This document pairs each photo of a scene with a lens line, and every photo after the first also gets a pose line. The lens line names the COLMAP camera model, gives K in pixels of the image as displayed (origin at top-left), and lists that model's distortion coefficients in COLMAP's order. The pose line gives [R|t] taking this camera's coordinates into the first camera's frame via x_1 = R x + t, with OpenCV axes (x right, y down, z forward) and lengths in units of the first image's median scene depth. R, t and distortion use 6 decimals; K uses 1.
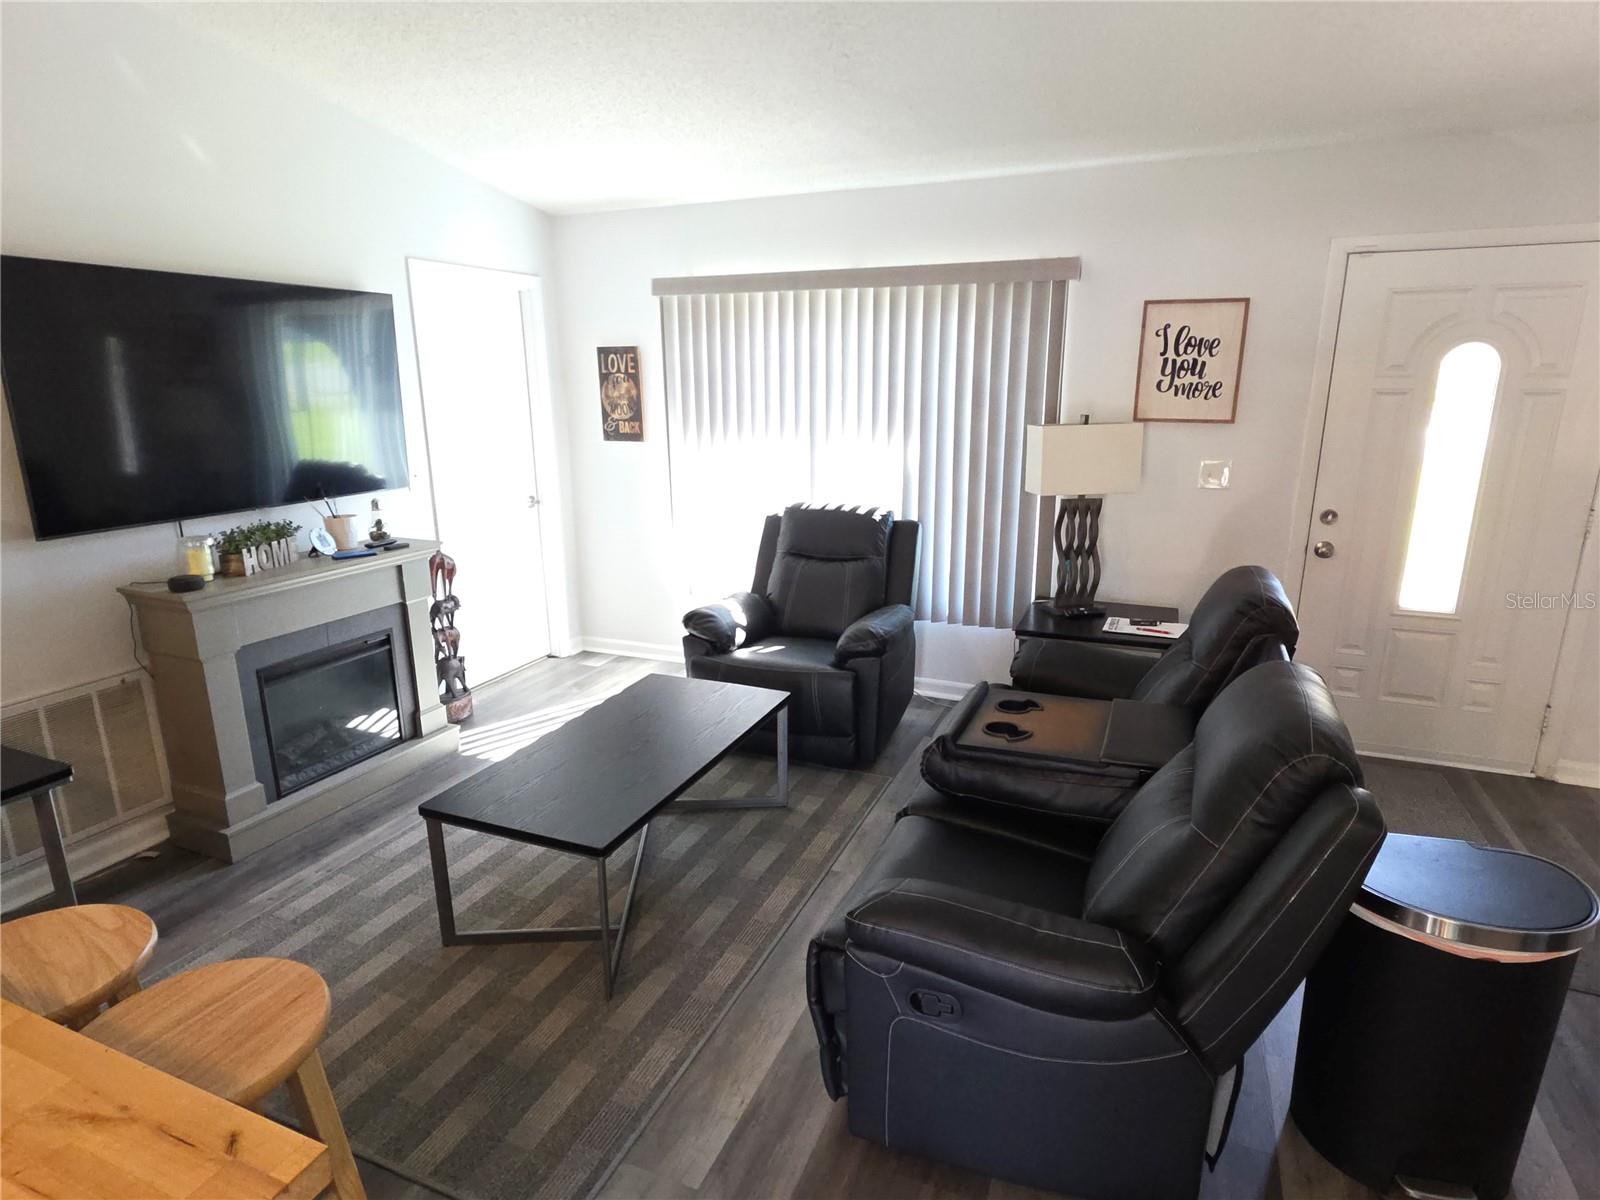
lens RADIAL K [[882.3, 0, 793.8], [0, 882.3, 603.4], [0, 0, 1]] dist [0.008823, -0.000290]
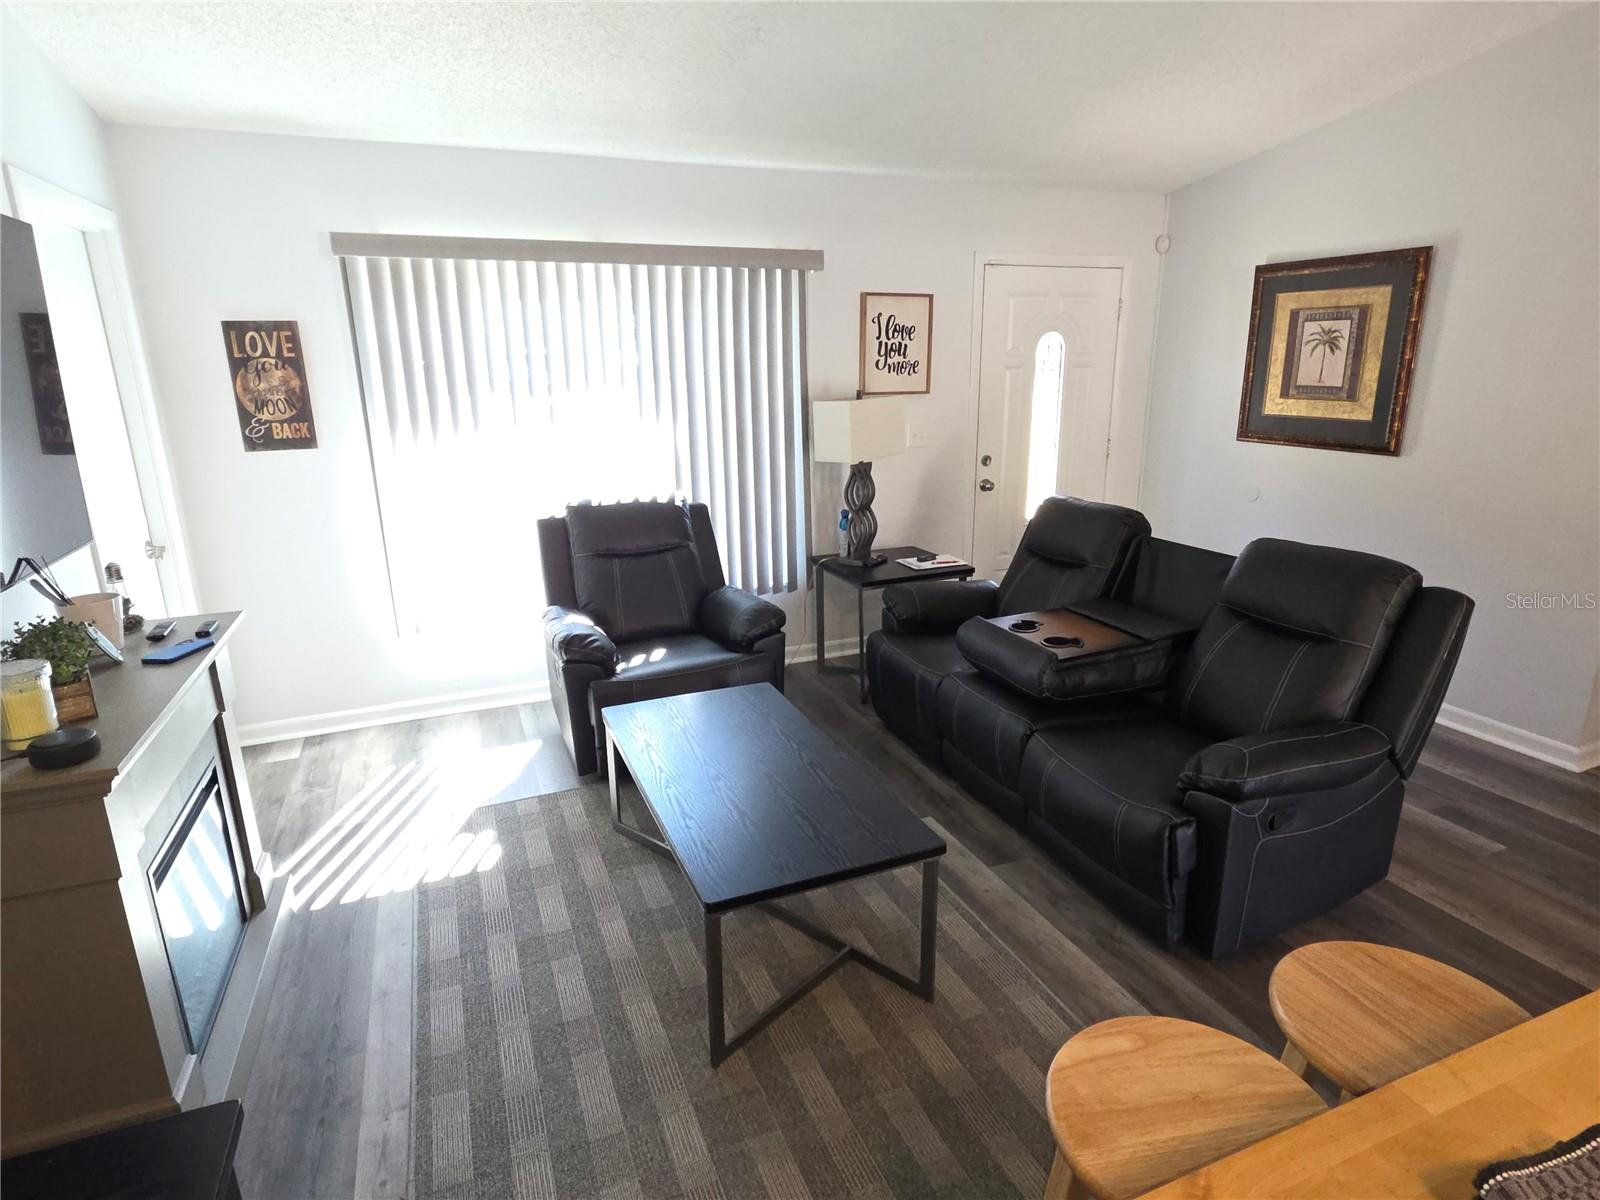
lens RADIAL K [[882.3, 0, 793.8], [0, 882.3, 603.4], [0, 0, 1]] dist [0.008823, -0.000290]
pose [[0.705515, -0.195995, 0.681054, -0.549798], [0.186832, 0.978440, 0.088034, -0.056279], [-0.683624, 0.065133, 0.726922, 0.229962]]
